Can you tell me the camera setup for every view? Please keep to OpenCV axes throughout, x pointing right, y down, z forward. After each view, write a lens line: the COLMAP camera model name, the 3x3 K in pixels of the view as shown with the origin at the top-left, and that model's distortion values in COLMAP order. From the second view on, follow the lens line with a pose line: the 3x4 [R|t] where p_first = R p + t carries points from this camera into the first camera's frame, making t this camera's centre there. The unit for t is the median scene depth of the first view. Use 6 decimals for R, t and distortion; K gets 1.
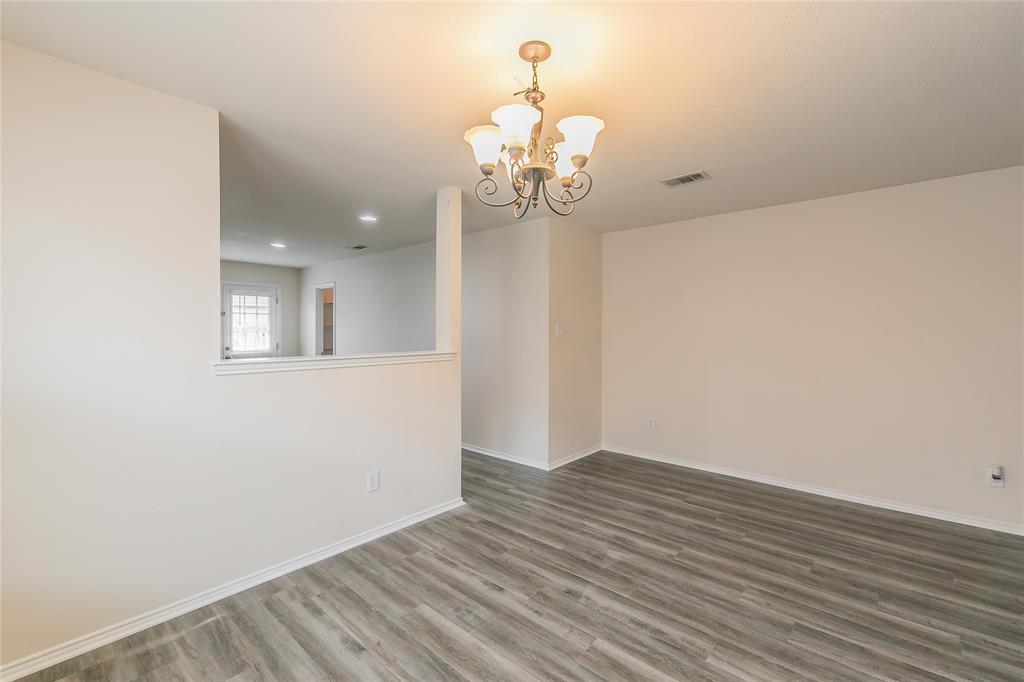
lens RADIAL K [[446.2, 0, 512.5], [0, 446.2, 335.0], [0, 0, 1]] dist [0.000088, -0.000175]
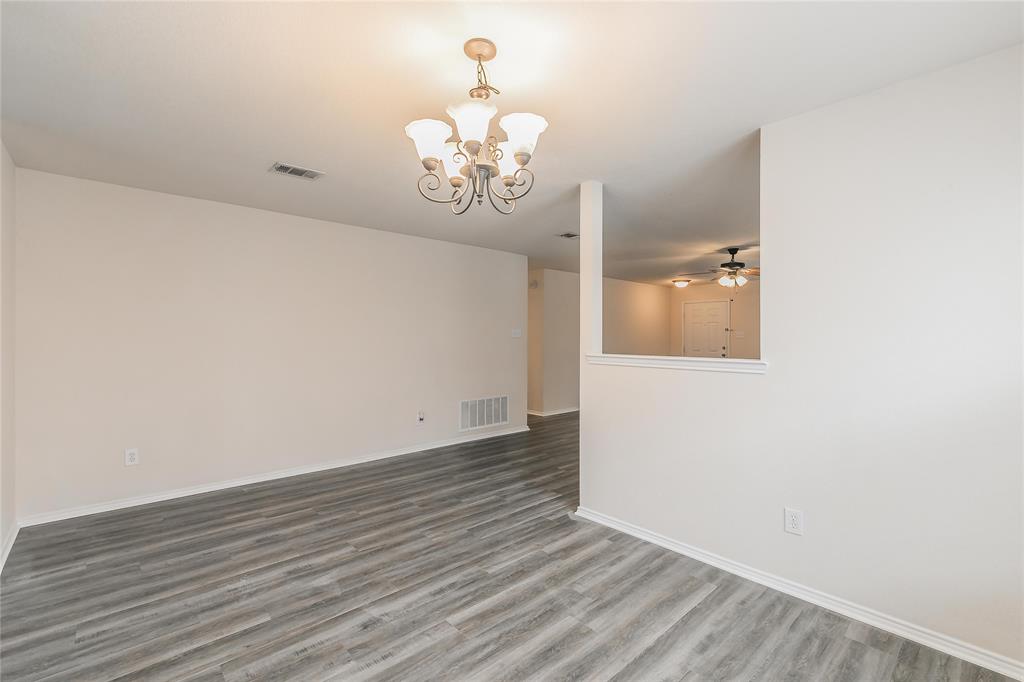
lens RADIAL K [[446.2, 0, 512.5], [0, 446.2, 335.0], [0, 0, 1]] dist [0.000088, -0.000175]
pose [[0.102235, 0.003181, 0.994755, -0.610862], [0.006355, 0.999972, -0.003851, 0.012025], [-0.994740, 0.006716, 0.102212, 0.535187]]
